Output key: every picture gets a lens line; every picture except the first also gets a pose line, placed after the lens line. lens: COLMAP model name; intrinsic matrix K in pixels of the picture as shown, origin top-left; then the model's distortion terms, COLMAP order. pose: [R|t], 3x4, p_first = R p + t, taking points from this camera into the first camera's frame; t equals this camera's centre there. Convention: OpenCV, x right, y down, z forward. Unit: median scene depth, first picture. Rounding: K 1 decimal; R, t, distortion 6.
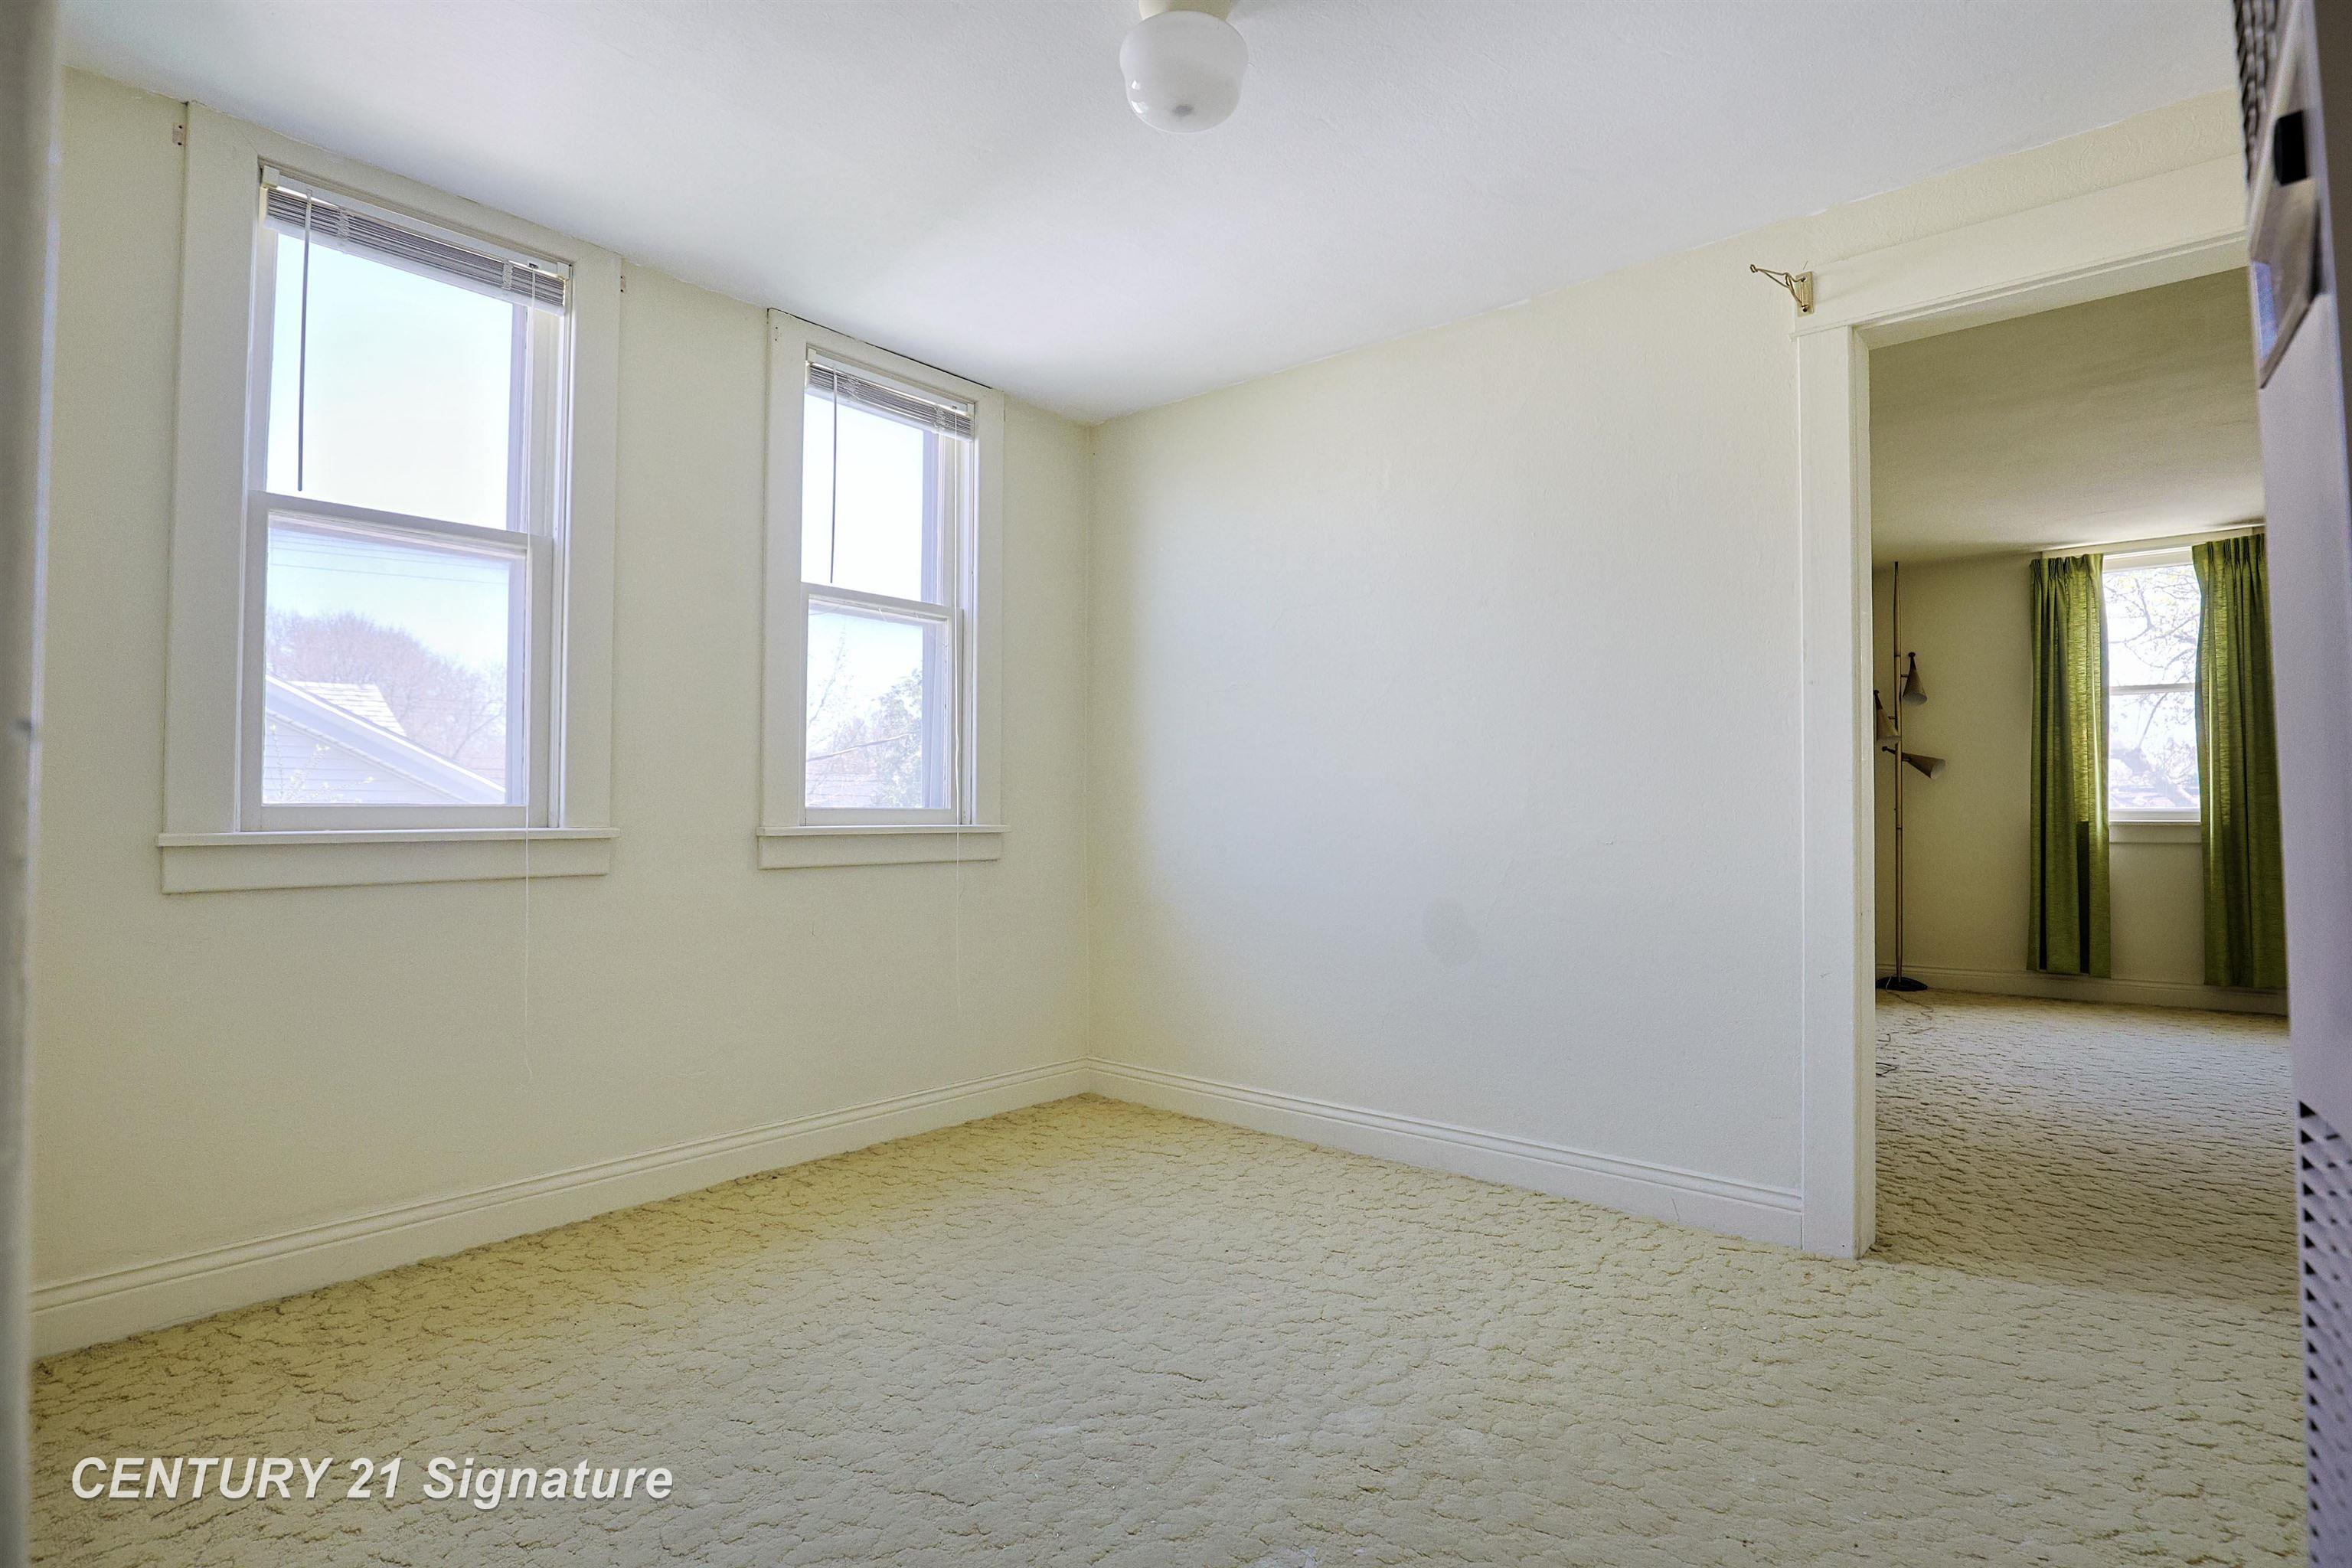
lens RADIAL K [[1186.5, 0, 1162.8], [0, 1186.5, 780.1], [0, 0, 1]] dist [-0.027179, -0.000369]
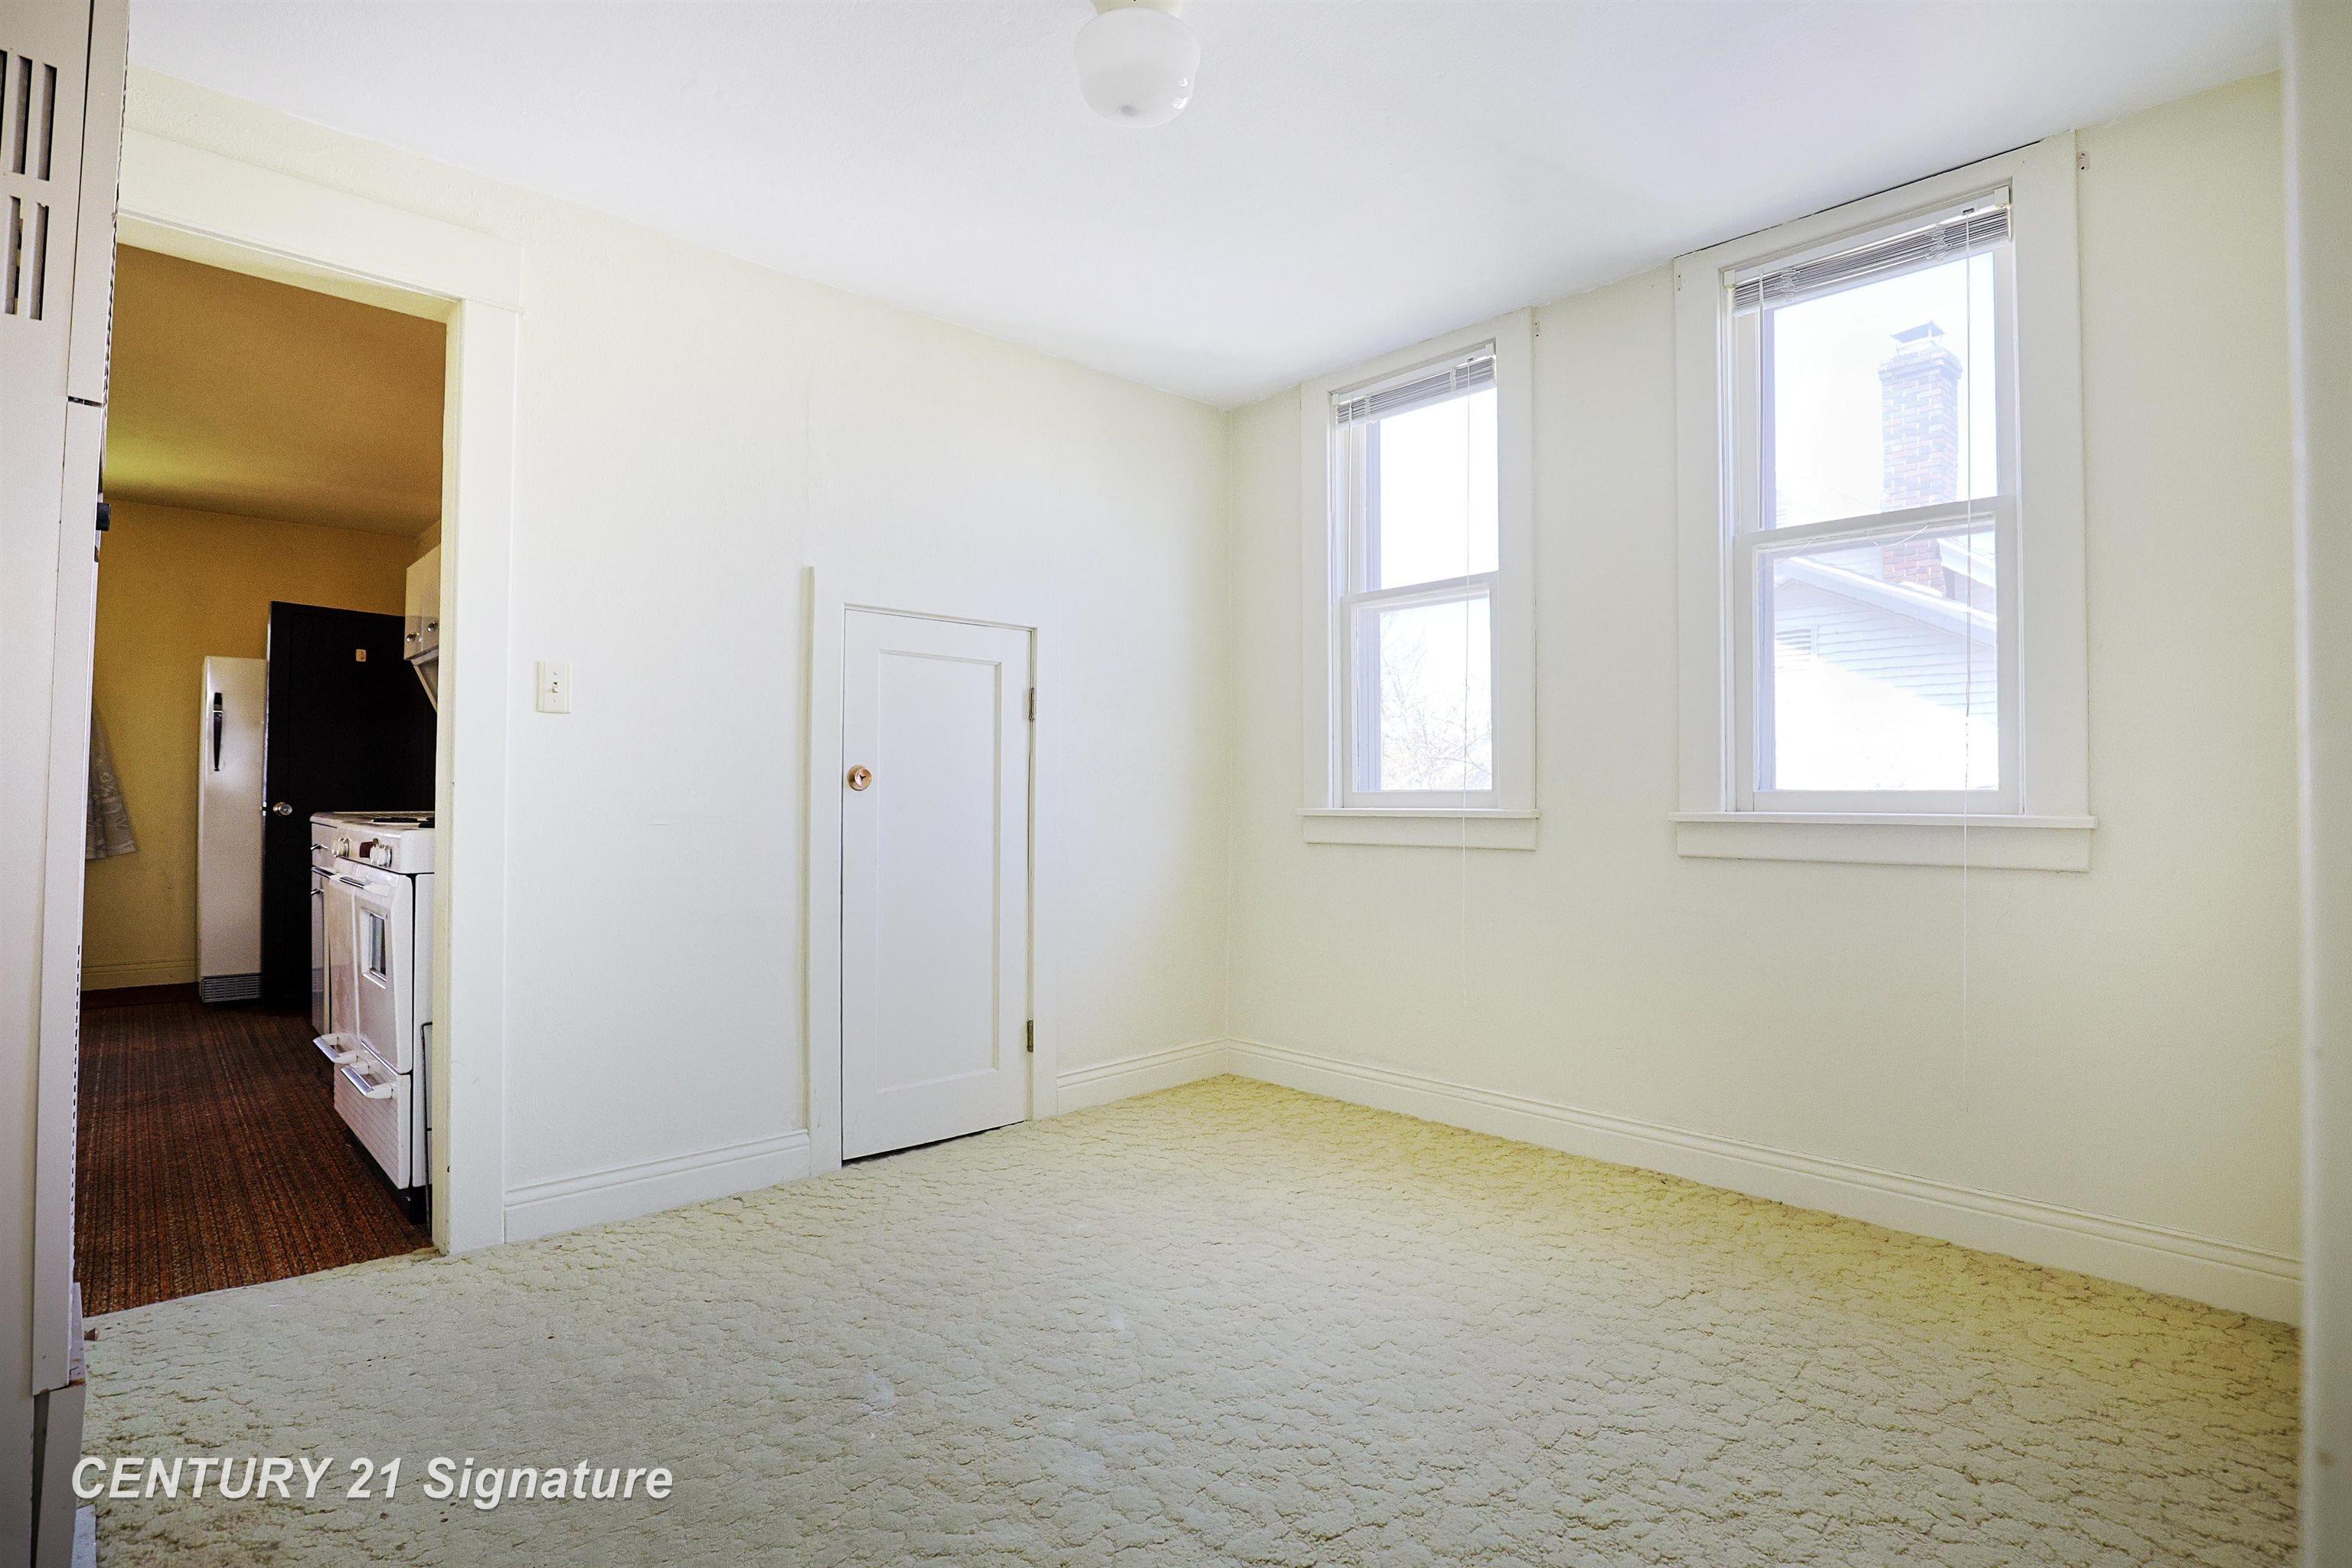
lens RADIAL K [[1138.8, 0, 1179.8], [0, 1138.8, 791.8], [0, 0, 1]] dist [-0.028151, -0.000308]
pose [[-0.108018, -0.007071, -0.994124, 0.699878], [0.021415, 0.999726, -0.009438, 0.027089], [0.993918, -0.022309, -0.107837, 0.817465]]
